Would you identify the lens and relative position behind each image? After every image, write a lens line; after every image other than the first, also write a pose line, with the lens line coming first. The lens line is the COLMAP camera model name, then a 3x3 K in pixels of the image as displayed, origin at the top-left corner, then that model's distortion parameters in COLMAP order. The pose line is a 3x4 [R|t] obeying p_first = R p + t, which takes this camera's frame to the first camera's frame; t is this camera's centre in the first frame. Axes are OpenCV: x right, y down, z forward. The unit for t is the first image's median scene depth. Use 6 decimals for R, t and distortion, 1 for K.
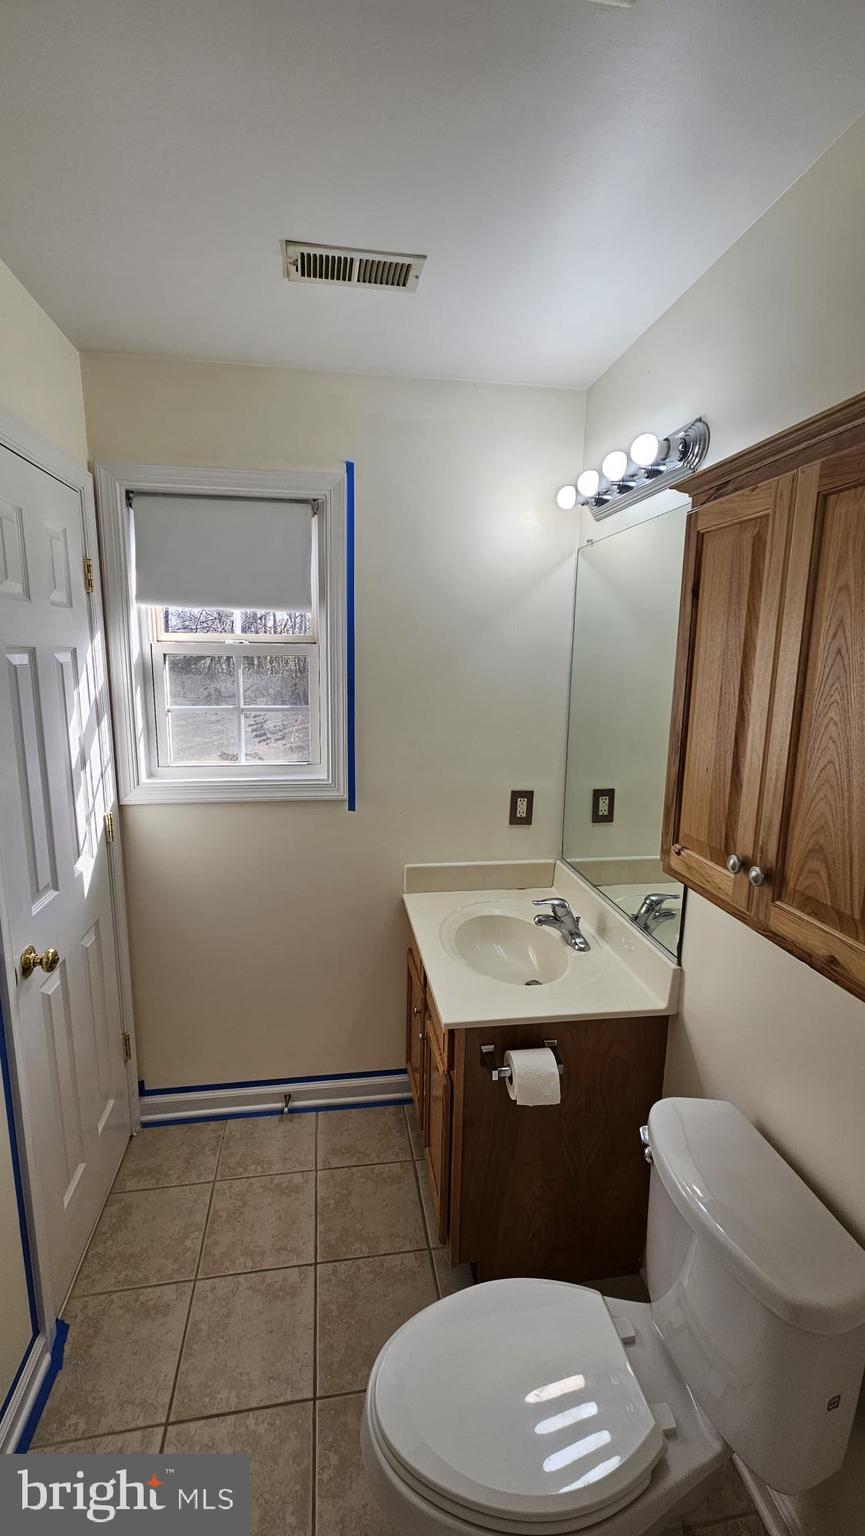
lens RADIAL K [[629.2, 0, 427.0], [0, 629.2, 765.3], [0, 0, 1]] dist [-0.001097, -0.000115]
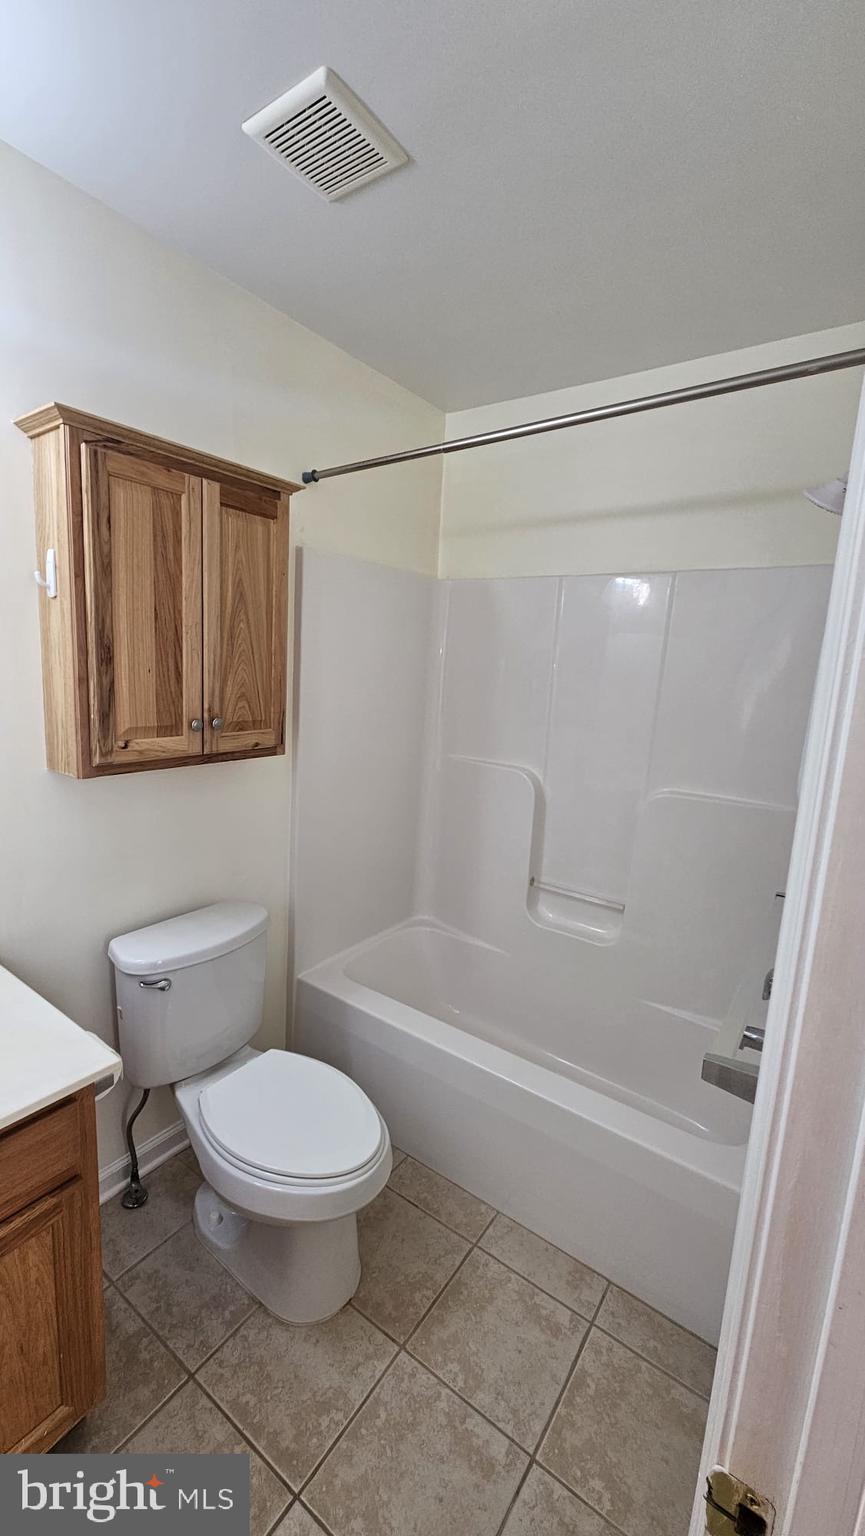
lens RADIAL K [[629.2, 0, 423.1], [0, 629.2, 763.9], [0, 0, 1]] dist [-0.001097, -0.000115]
pose [[-0.713075, -0.160384, 0.682496, -0.942465], [0.066009, 0.953799, 0.293105, -0.163720], [-0.697973, 0.254057, -0.669544, 1.608751]]
